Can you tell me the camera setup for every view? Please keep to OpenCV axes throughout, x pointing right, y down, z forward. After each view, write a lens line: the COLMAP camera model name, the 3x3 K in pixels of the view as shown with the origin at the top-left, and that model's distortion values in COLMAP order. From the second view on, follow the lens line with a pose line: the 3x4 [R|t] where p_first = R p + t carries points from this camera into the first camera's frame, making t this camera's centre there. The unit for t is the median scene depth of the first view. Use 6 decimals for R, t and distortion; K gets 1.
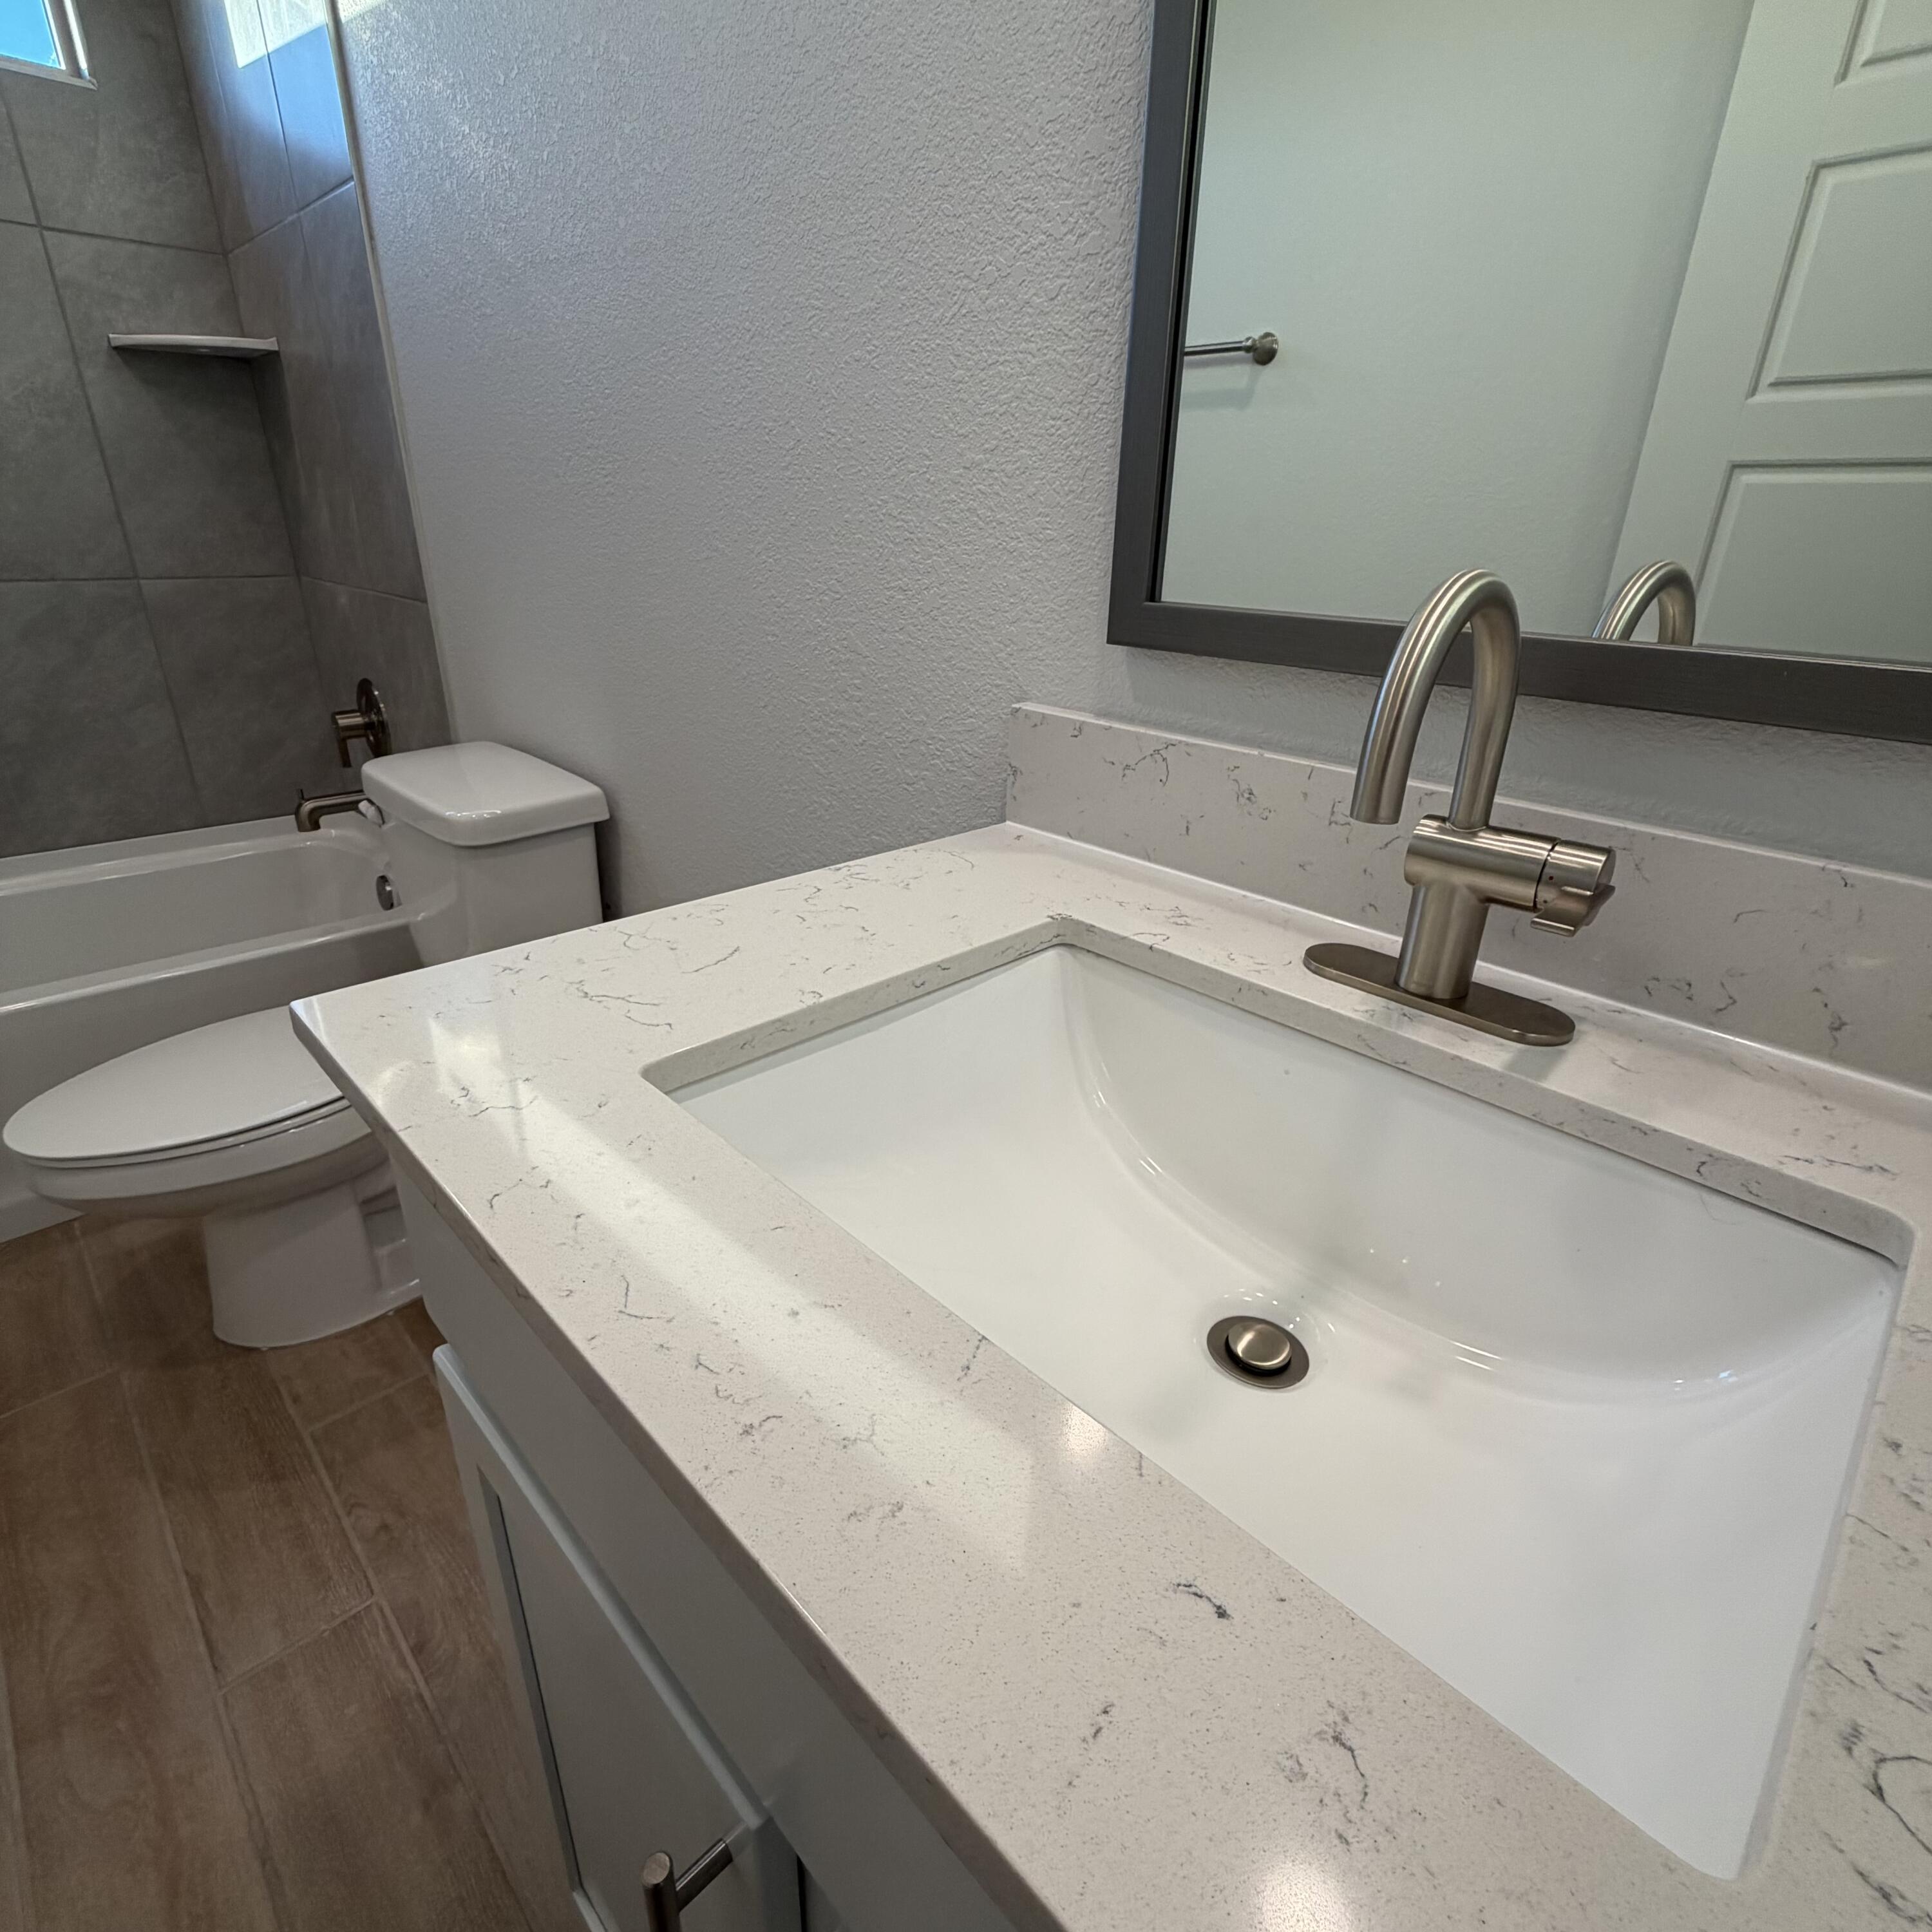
lens RADIAL K [[1021.1, 0, 966.0], [0, 1021.1, 966.0], [0, 0, 1]] dist [-0.006761, 0.000109]
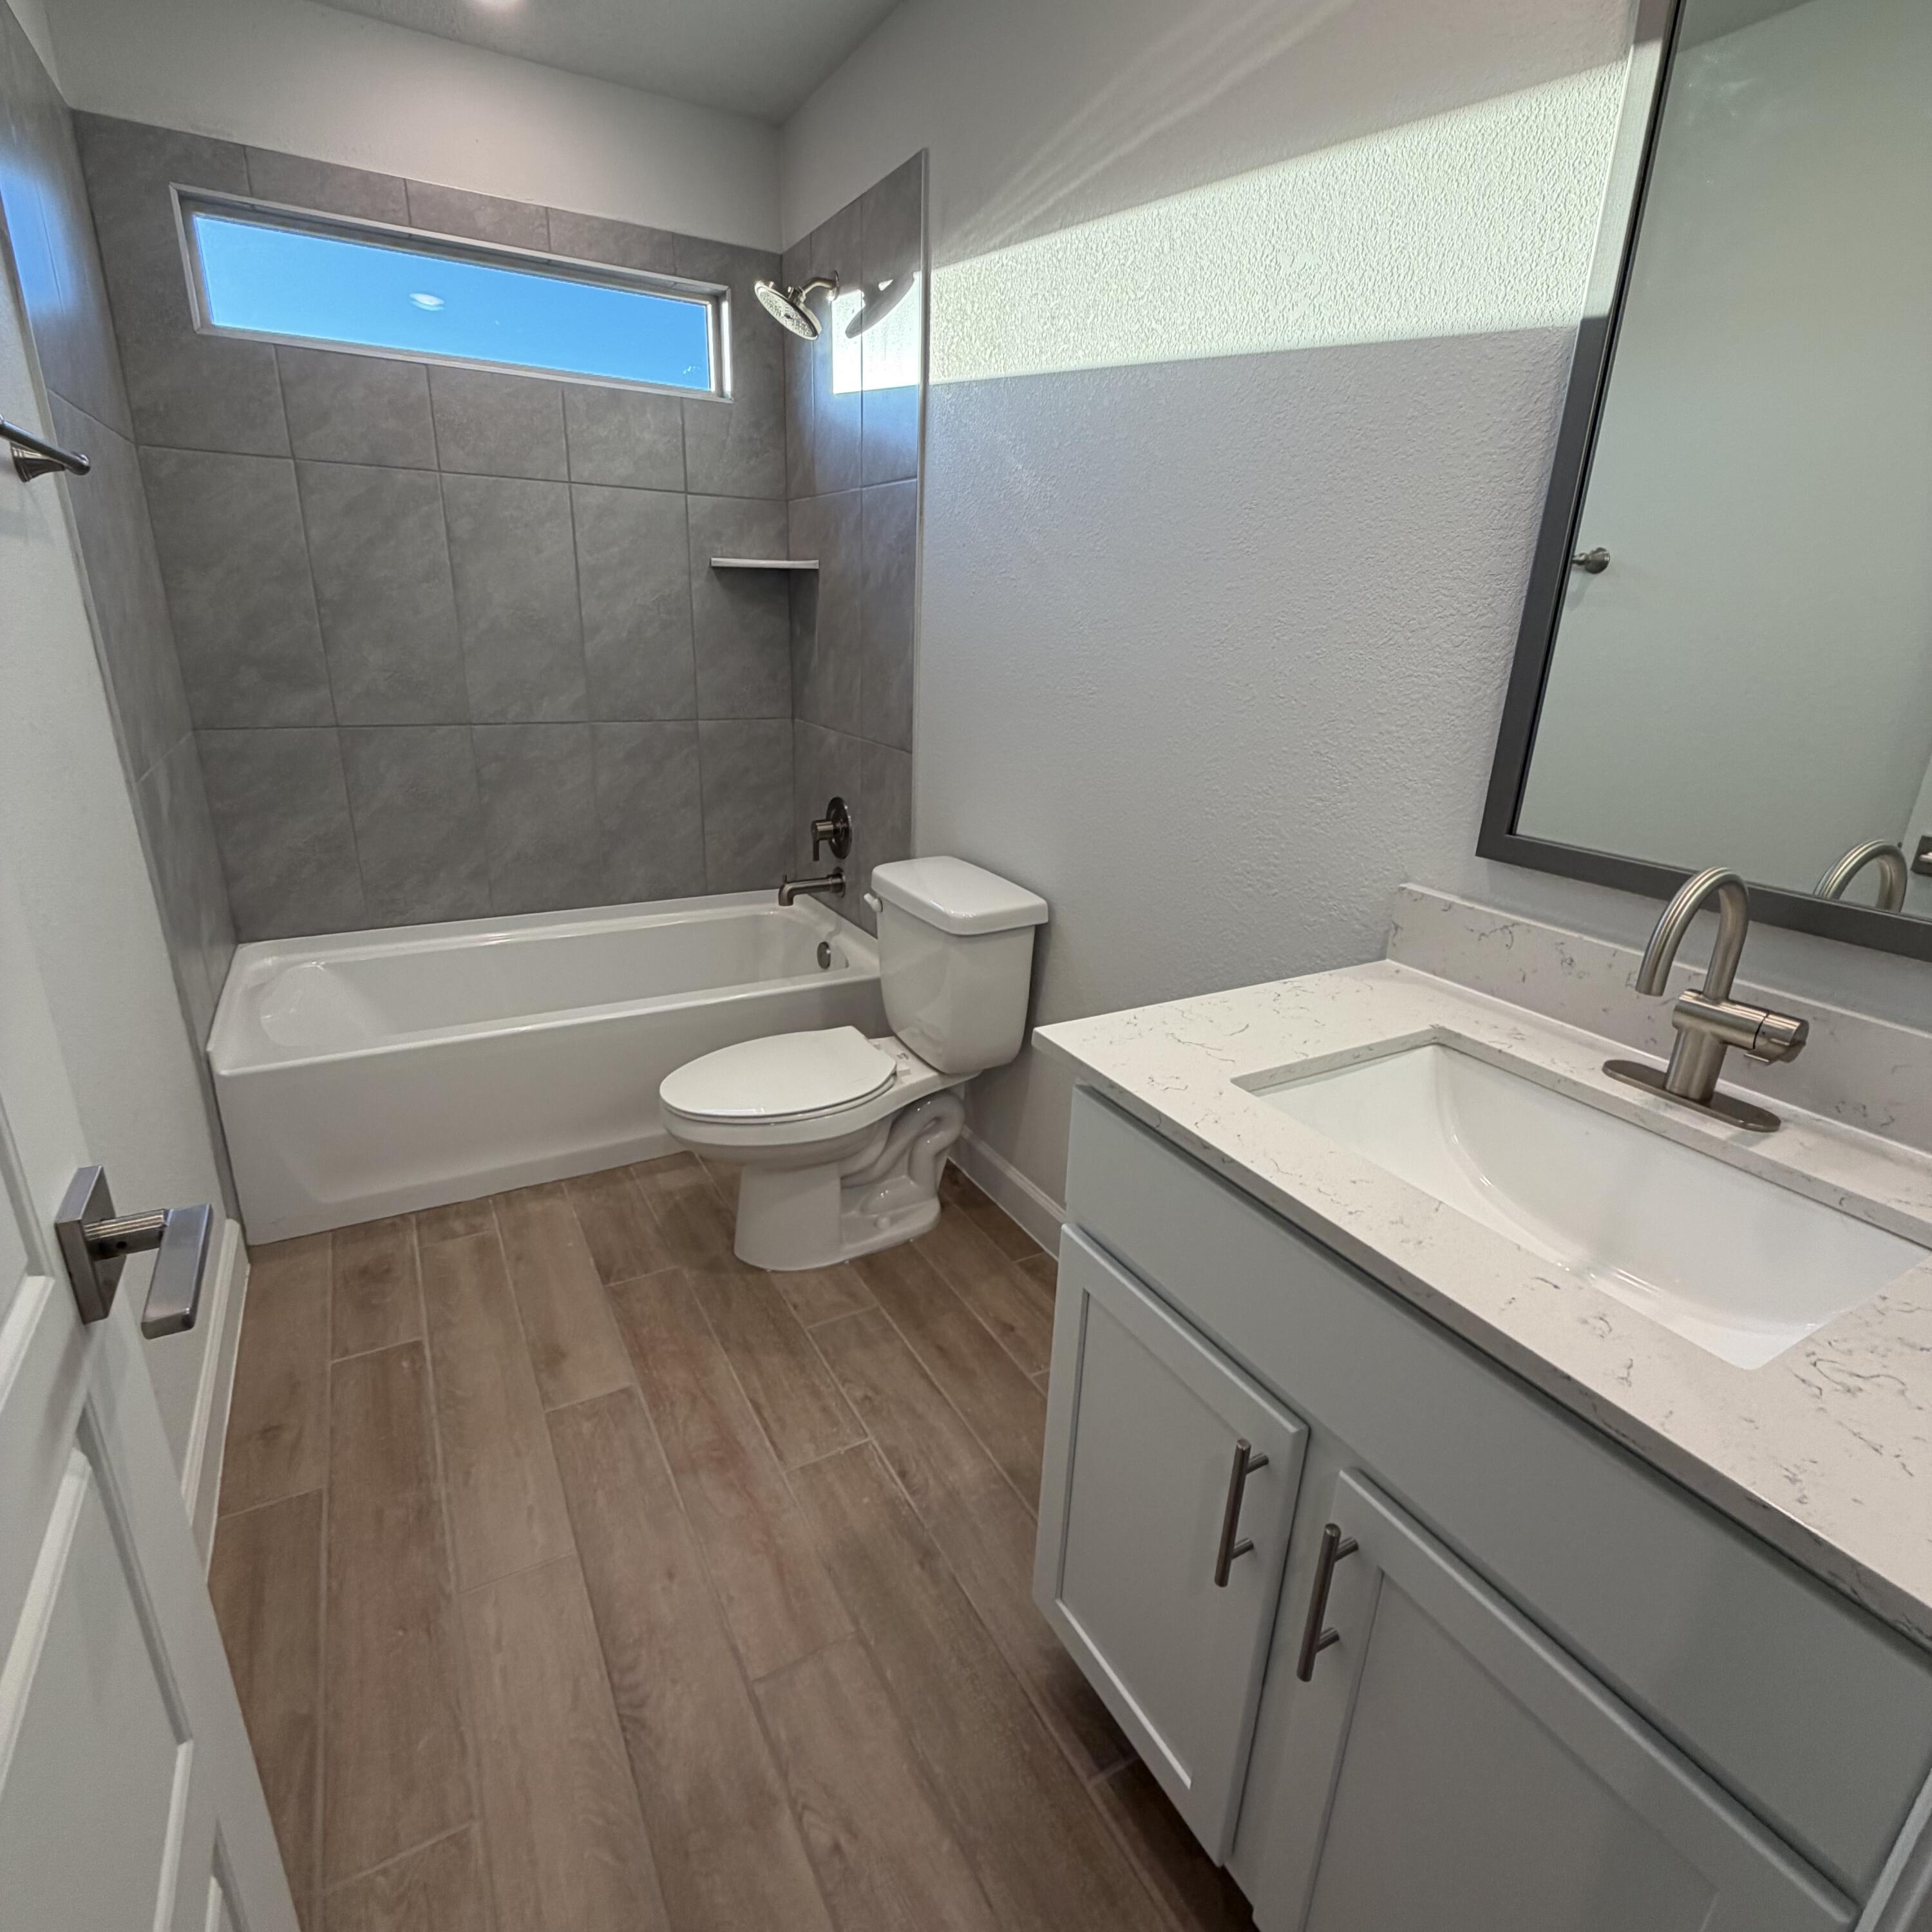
lens RADIAL K [[1021.1, 0, 966.0], [0, 1021.1, 966.0], [0, 0, 1]] dist [-0.006761, 0.000109]
pose [[0.966918, 0.091225, -0.238218, -0.226876], [-0.111645, 0.991015, -0.073658, 0.053397], [0.229358, 0.097817, 0.968415, -0.669043]]
